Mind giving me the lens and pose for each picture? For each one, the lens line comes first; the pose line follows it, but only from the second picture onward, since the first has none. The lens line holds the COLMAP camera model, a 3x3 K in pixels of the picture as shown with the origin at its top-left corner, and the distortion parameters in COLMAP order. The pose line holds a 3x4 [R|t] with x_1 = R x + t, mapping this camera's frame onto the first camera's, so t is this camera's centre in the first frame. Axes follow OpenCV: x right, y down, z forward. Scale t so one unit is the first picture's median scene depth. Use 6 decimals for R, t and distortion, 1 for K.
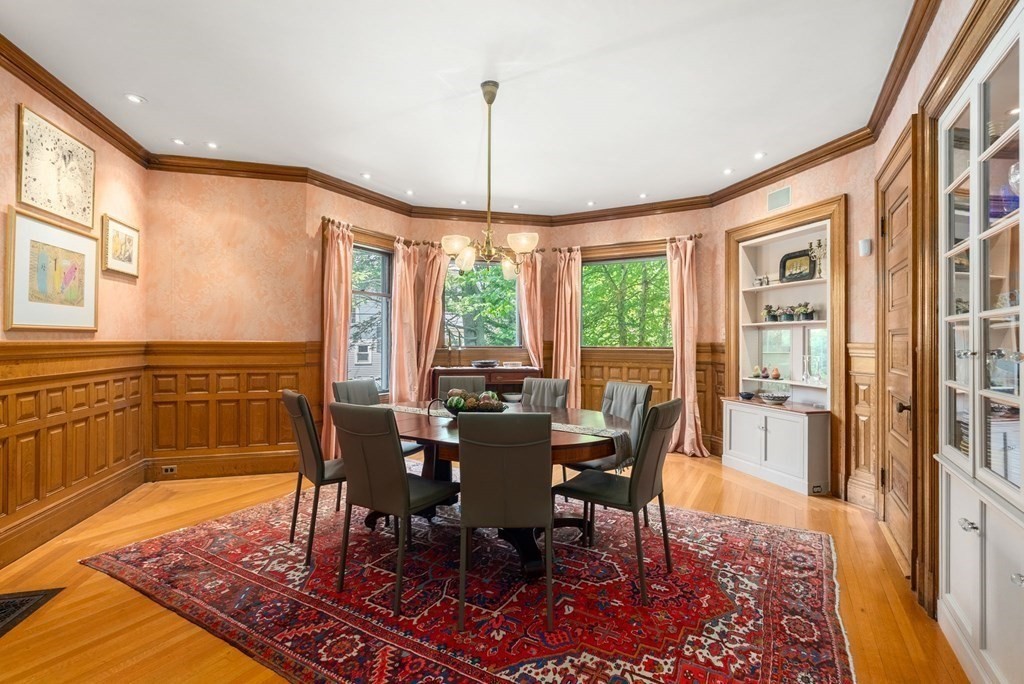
lens RADIAL K [[472.7, 0, 511.3], [0, 472.7, 338.5], [0, 0, 1]] dist [-0.002940, -0.000283]
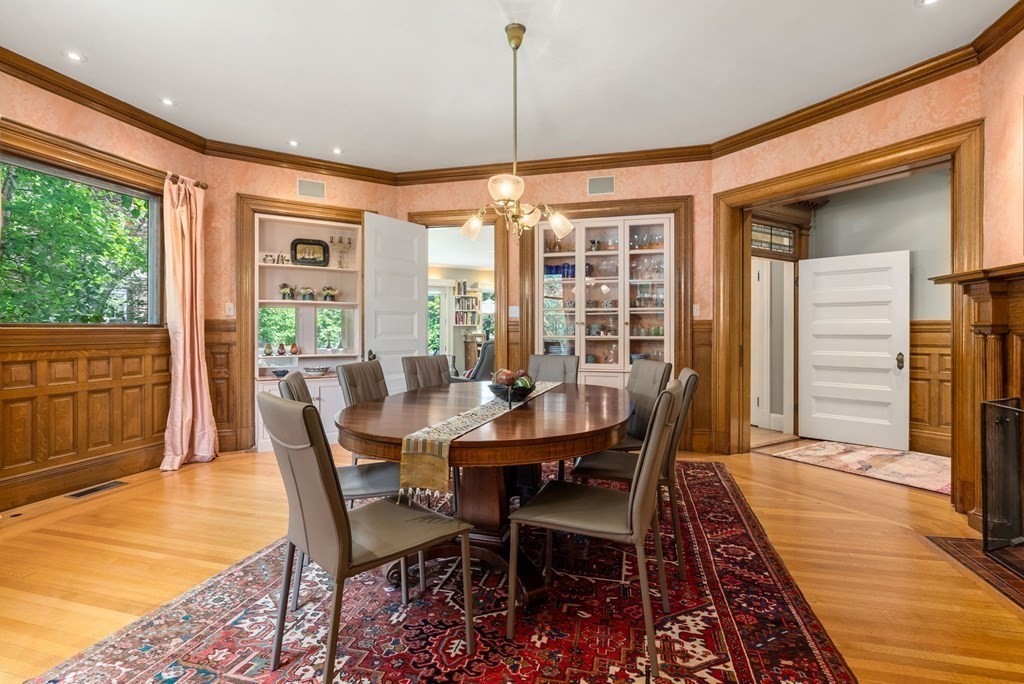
lens RADIAL K [[472.7, 0, 510.7], [0, 472.7, 335.5], [0, 0, 1]] dist [-0.002940, -0.000283]
pose [[-0.269839, -0.018738, 0.962723, -1.022580], [-0.008395, 0.999818, 0.017107, 0.037836], [-0.962869, -0.003466, -0.269948, 1.396417]]
